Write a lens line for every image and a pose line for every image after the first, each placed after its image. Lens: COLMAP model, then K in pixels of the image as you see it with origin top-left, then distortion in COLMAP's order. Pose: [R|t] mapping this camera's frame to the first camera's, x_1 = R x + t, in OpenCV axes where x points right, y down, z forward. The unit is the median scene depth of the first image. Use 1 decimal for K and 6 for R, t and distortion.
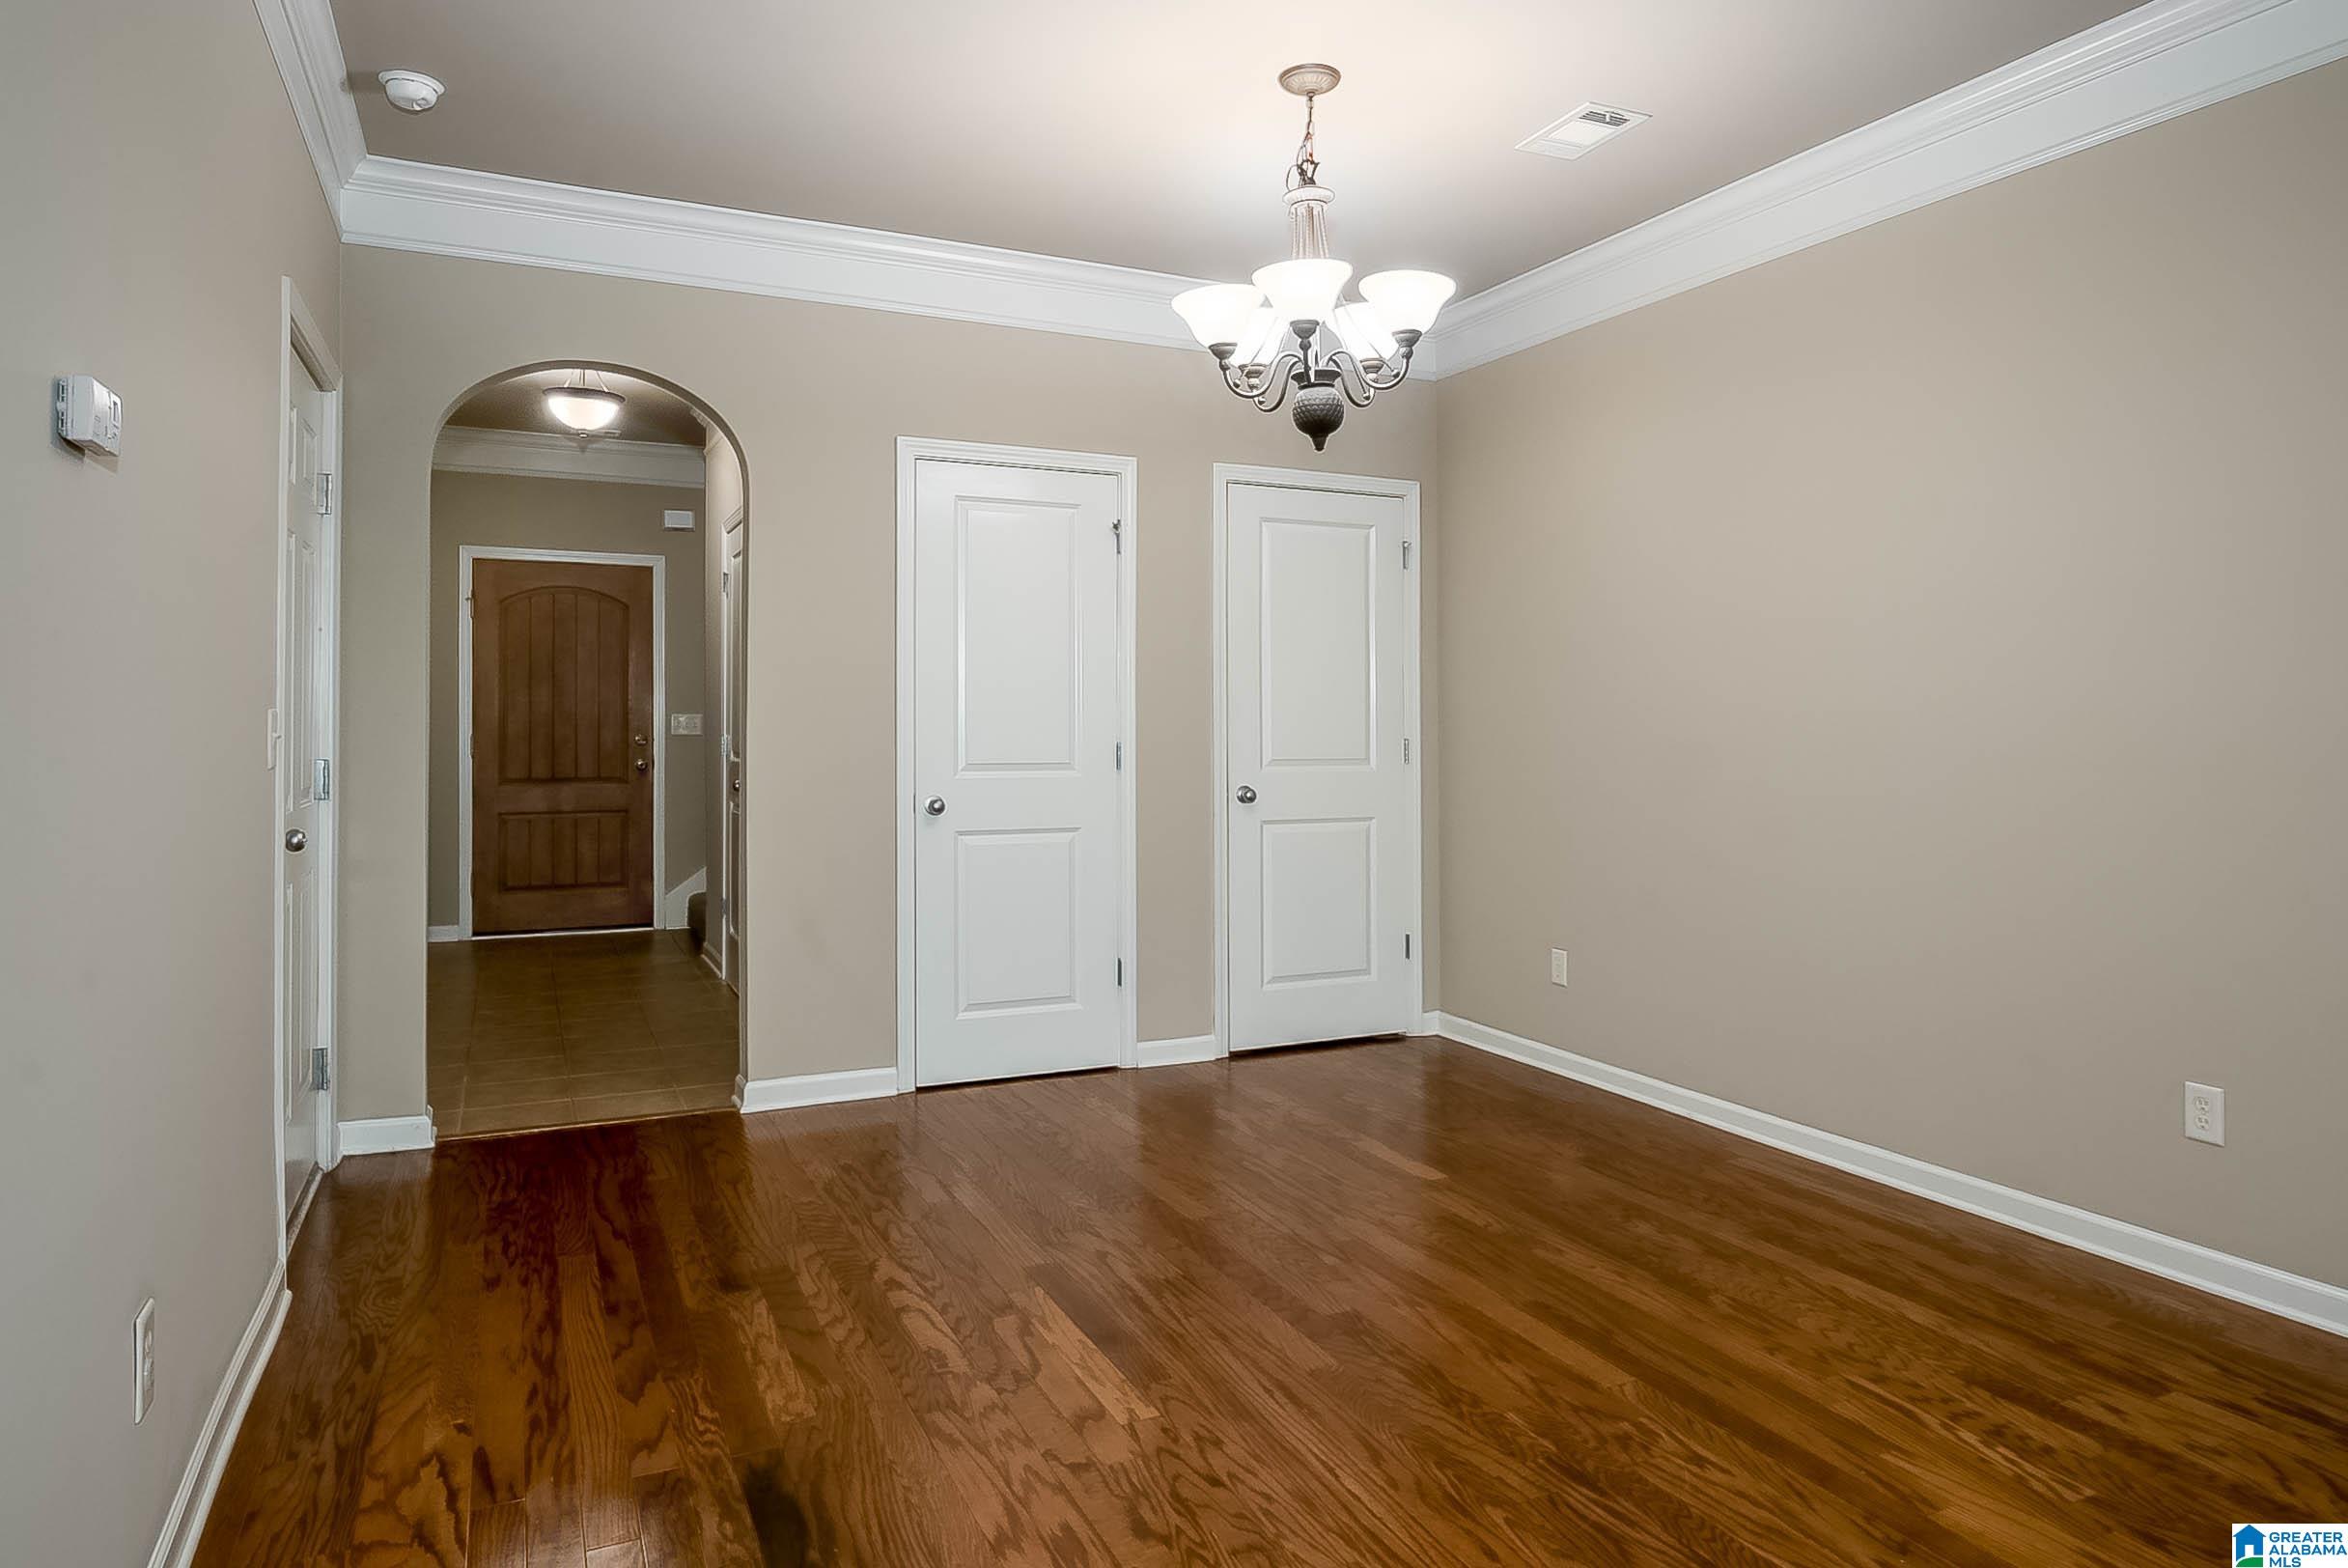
lens RADIAL K [[1422.7, 0, 1181.7], [0, 1422.7, 735.1], [0, 0, 1]] dist [0.000100, -0.000473]
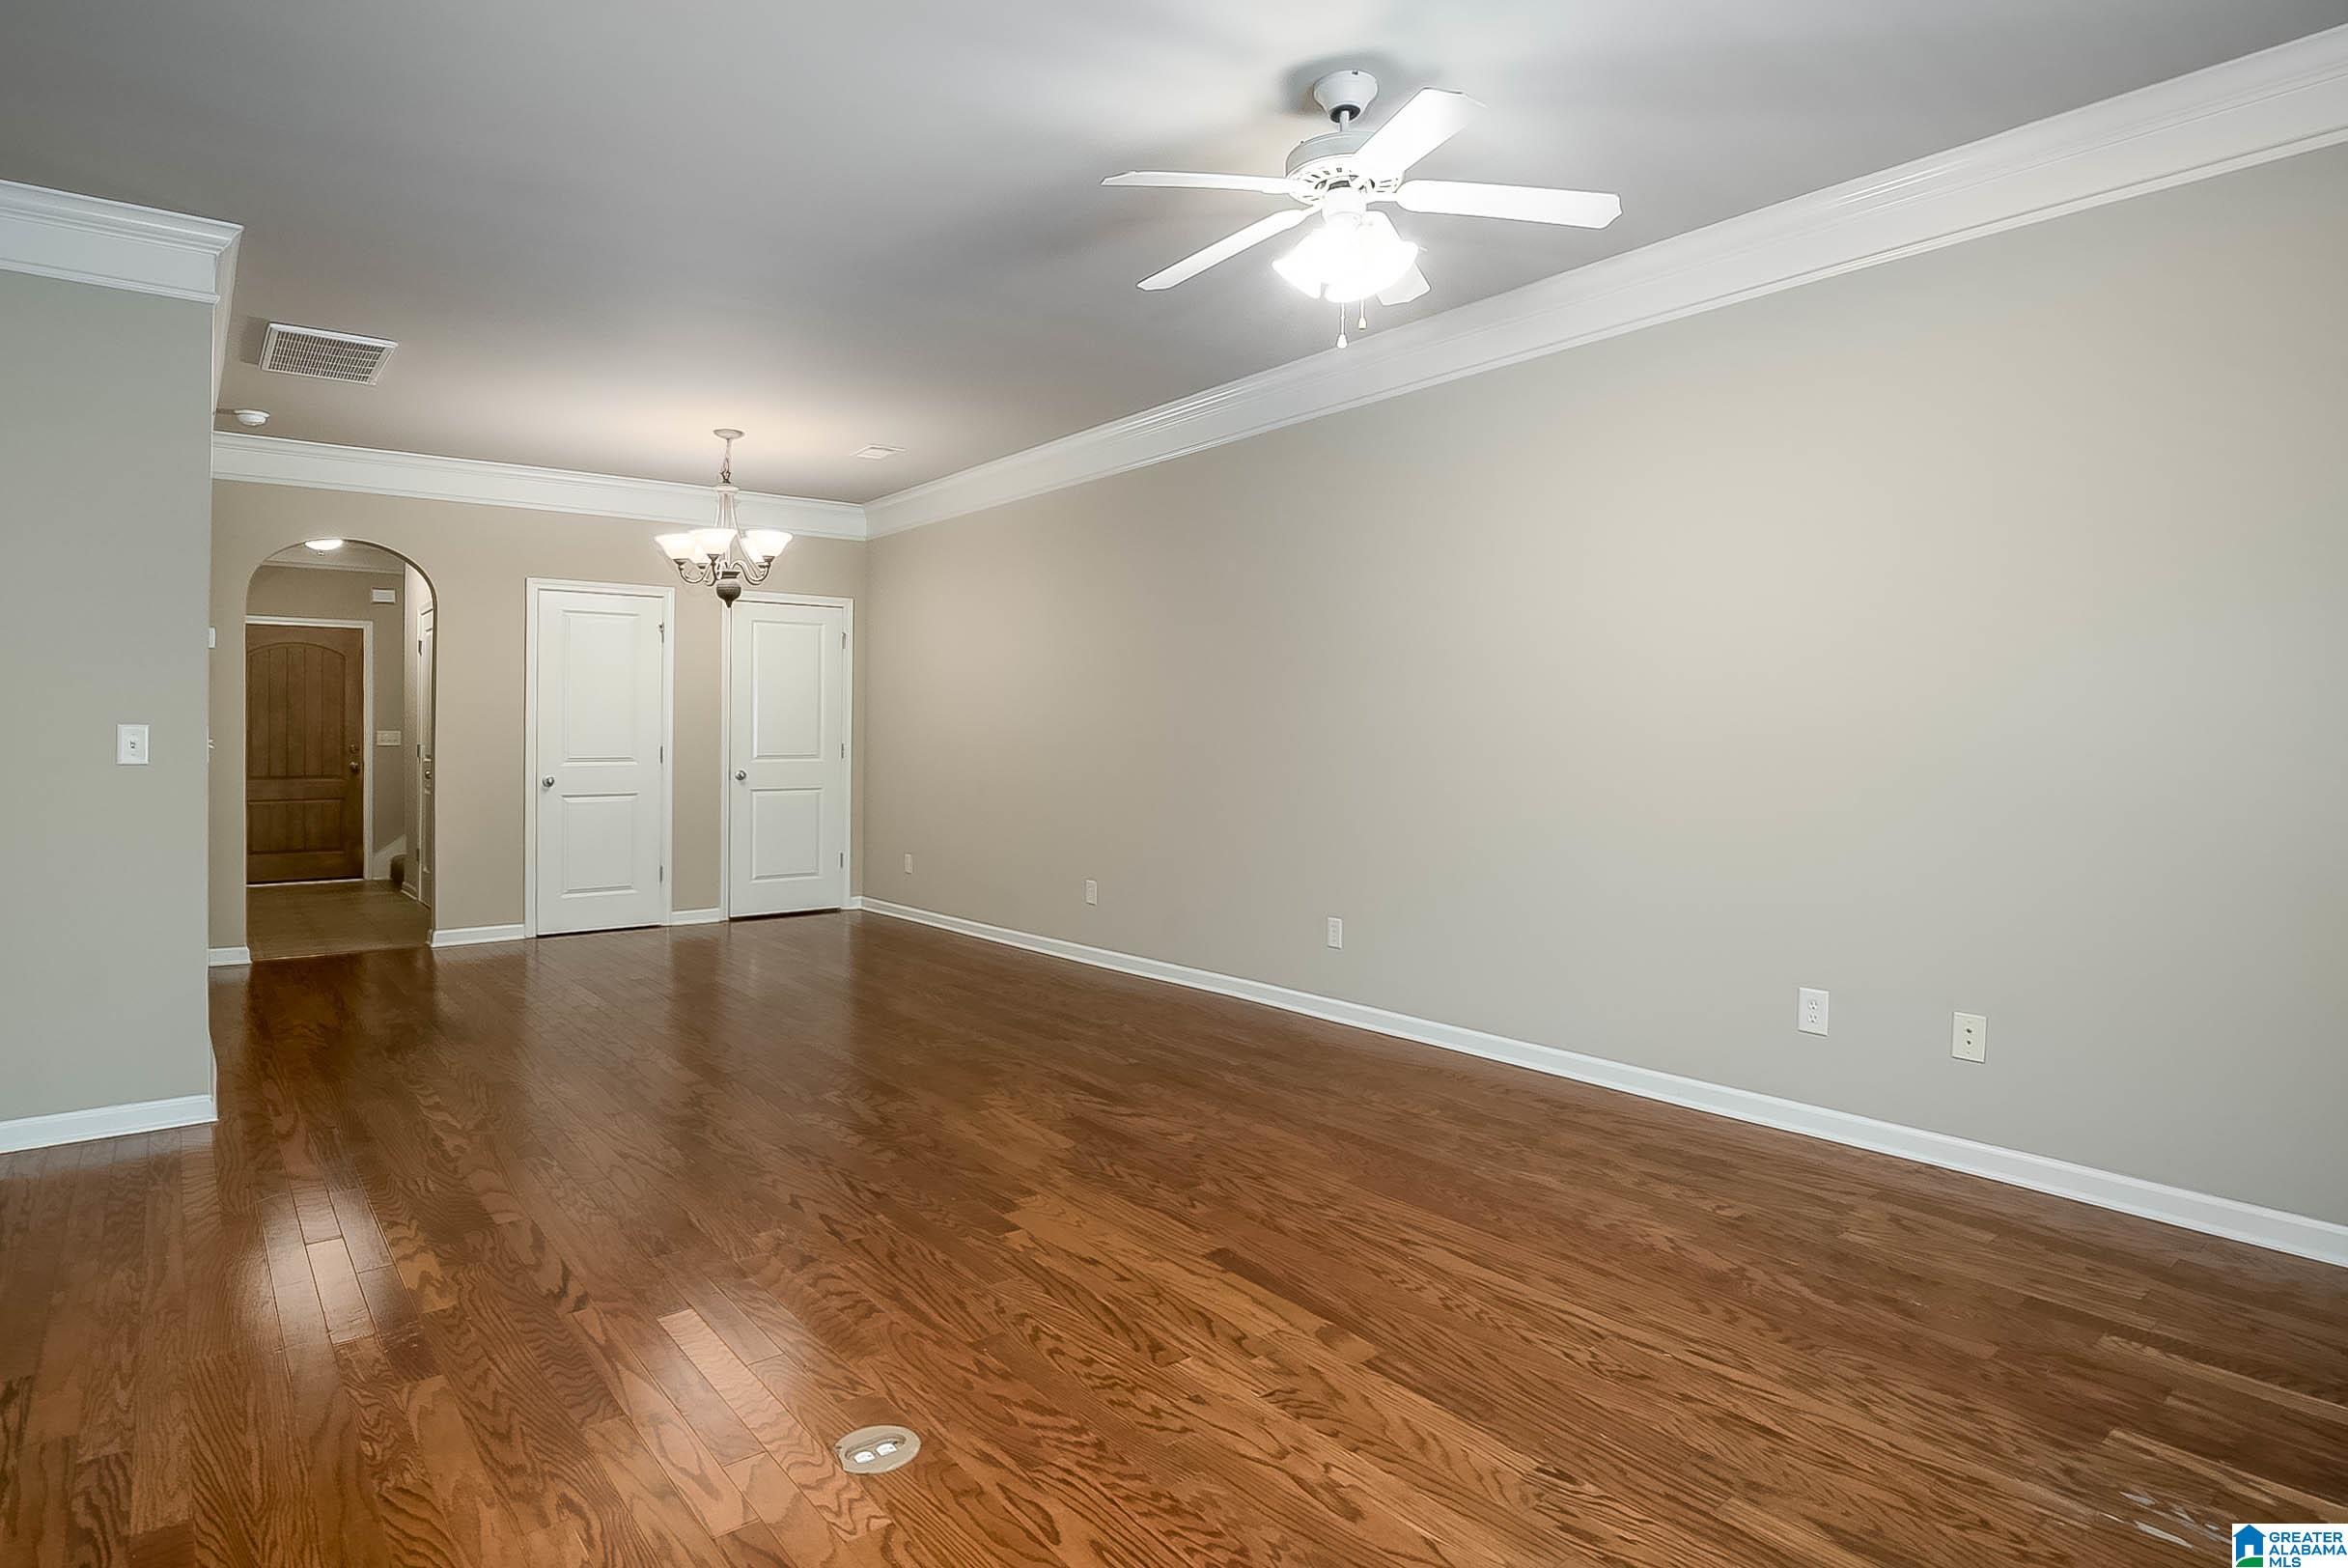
lens RADIAL K [[1267.8, 0, 1182.3], [0, 1267.8, 723.4], [0, 0, 1]] dist [-0.016154, 0.000540]
pose [[0.971630, -0.002651, 0.236489, 0.200077], [0.006703, 0.999844, -0.016331, 0.005691], [-0.236409, 0.017452, 0.971497, -0.656271]]
